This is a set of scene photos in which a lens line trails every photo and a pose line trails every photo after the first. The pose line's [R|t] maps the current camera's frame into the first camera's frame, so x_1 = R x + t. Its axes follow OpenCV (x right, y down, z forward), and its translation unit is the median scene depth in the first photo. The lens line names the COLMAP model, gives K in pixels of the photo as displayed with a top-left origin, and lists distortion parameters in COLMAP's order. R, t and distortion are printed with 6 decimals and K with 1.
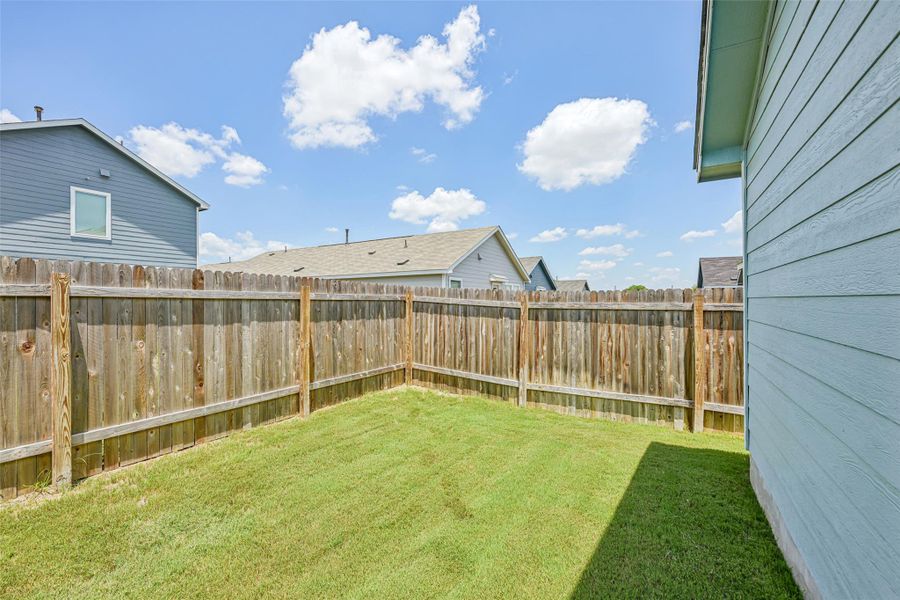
lens RADIAL K [[371.5, 0, 450.8], [0, 371.5, 300.8], [0, 0, 1]] dist [0.001774, 0.000089]
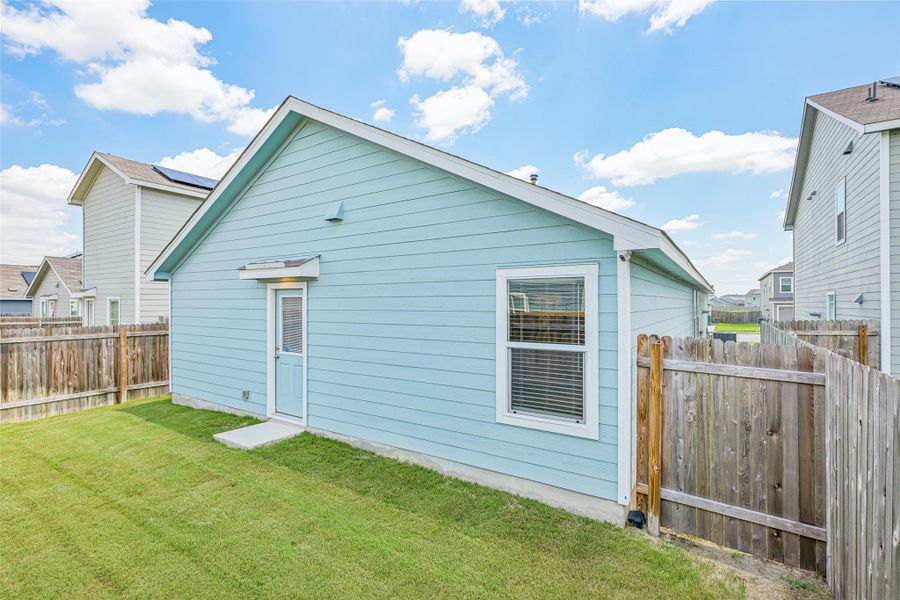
lens RADIAL K [[413.3, 0, 449.5], [0, 413.3, 300.9], [0, 0, 1]] dist [0.000933, -0.000050]
pose [[0.045895, 0.005422, 0.998932, -1.184432], [0.004493, 0.999974, -0.005634, -0.120720], [-0.998936, 0.004747, 0.045869, -0.643641]]
